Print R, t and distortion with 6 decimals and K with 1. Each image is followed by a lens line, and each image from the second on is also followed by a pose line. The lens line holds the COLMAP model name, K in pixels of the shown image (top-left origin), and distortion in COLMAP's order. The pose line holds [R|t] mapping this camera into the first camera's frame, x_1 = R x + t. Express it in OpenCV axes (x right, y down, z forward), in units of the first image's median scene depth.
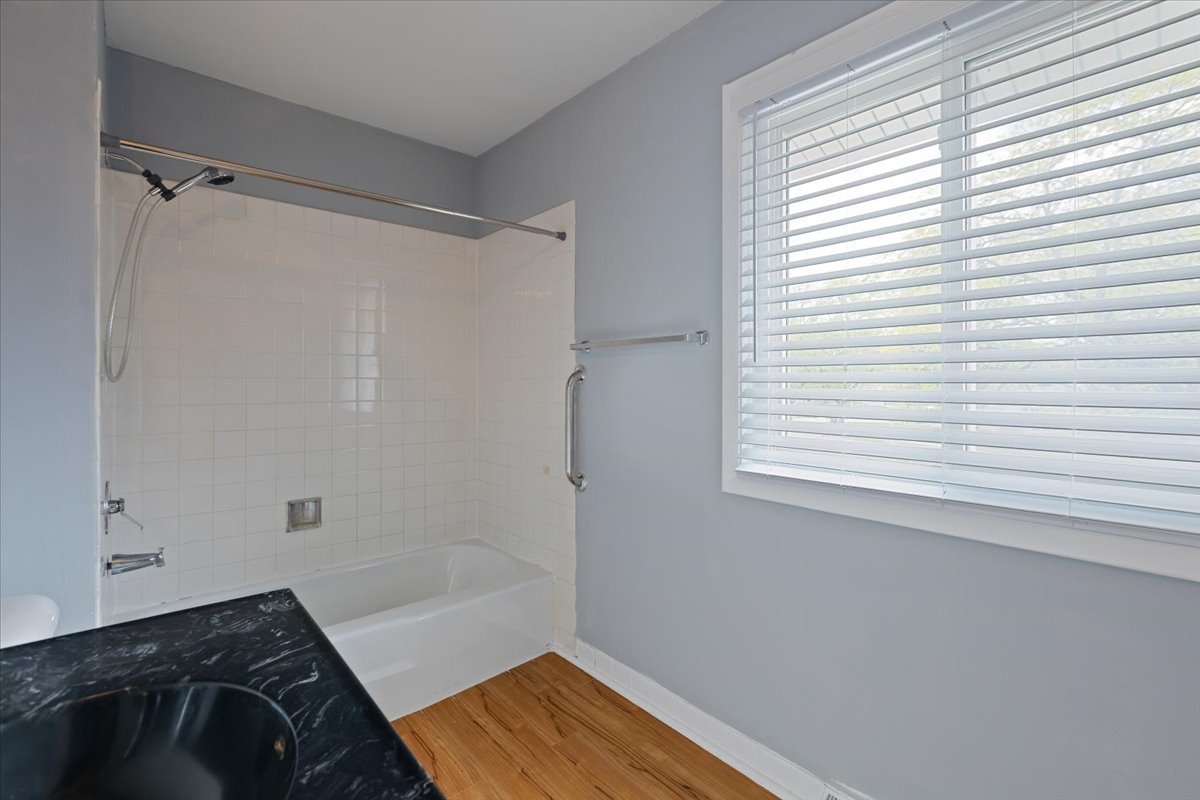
lens RADIAL K [[540.4, 0, 597.1], [0, 540.4, 386.6], [0, 0, 1]] dist [-0.000361, -0.000045]
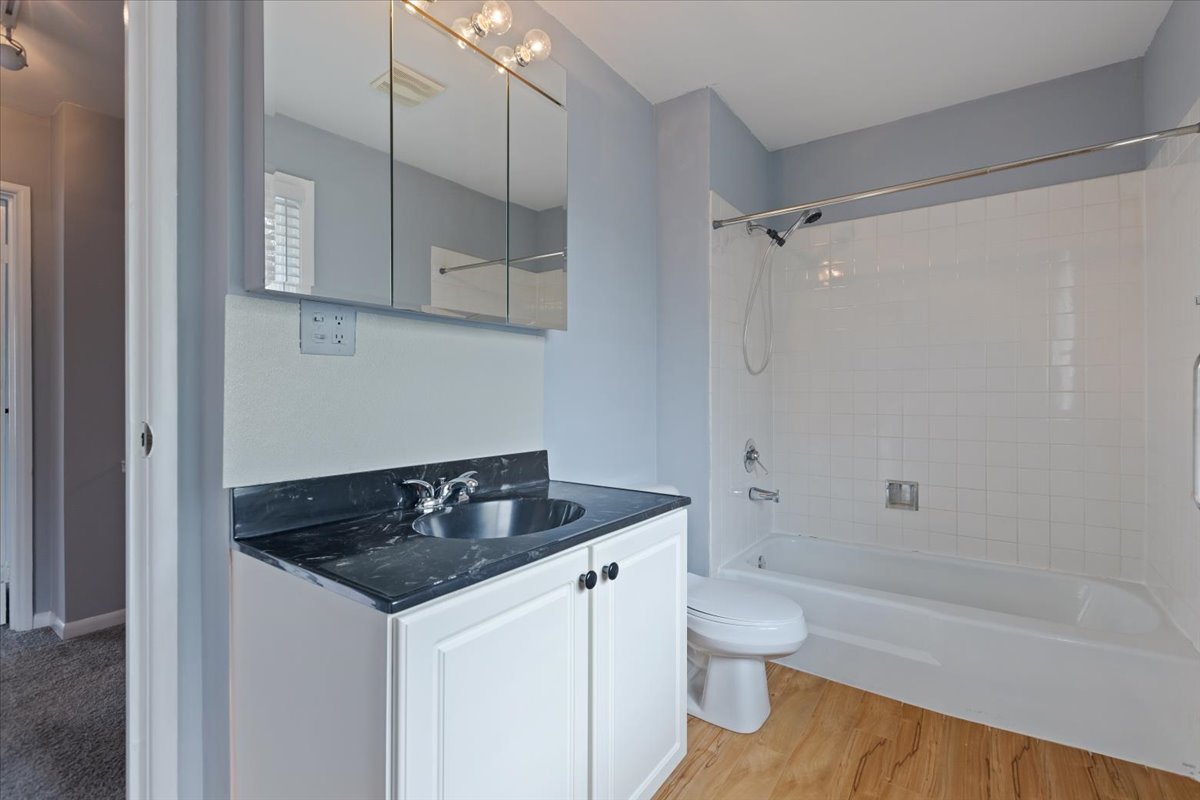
lens RADIAL K [[535.8, 0, 609.0], [0, 535.8, 387.8], [0, 0, 1]] dist [0.001098, -0.000724]
pose [[0.256777, -0.006814, -0.966447, 0.401404], [-0.002029, 0.999969, -0.007589, 0.035693], [0.966469, 0.003909, 0.256755, 0.182983]]
